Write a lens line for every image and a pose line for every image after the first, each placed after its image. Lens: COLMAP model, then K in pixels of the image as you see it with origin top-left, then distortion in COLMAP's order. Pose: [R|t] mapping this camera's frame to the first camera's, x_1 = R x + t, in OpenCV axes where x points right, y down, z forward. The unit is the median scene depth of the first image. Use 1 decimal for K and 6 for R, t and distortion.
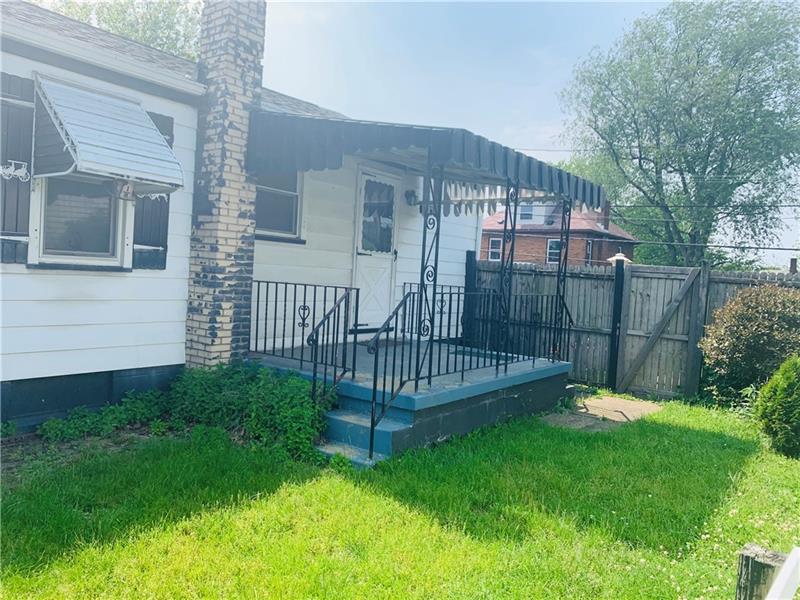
lens RADIAL K [[608.8, 0, 403.0], [0, 608.8, 298.5], [0, 0, 1]] dist [0.014732, -0.001068]
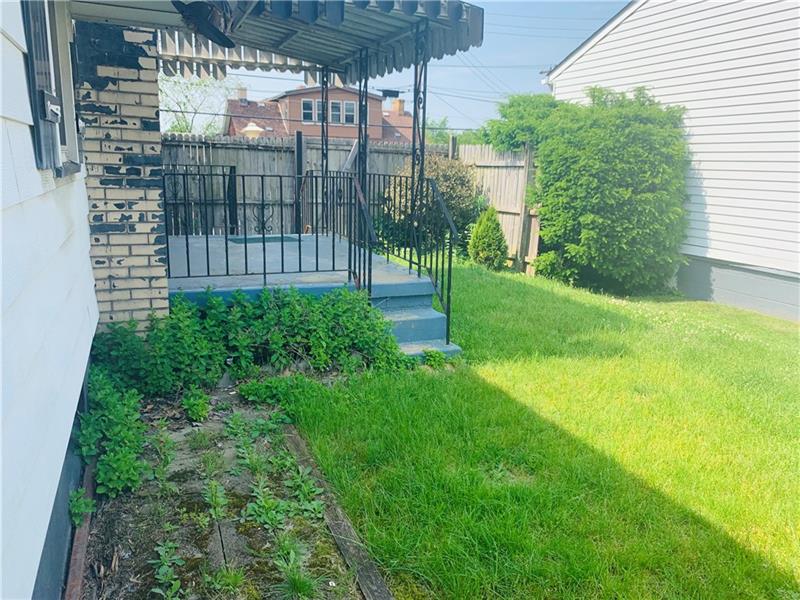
lens RADIAL K [[608.8, 0, 402.5], [0, 608.8, 302.1], [0, 0, 1]] dist [0.014732, -0.001068]
pose [[0.509473, -0.233238, 0.828274, -0.722204], [0.036227, 0.967525, 0.250167, -0.052595], [-0.859724, -0.097448, 0.501377, 0.432146]]
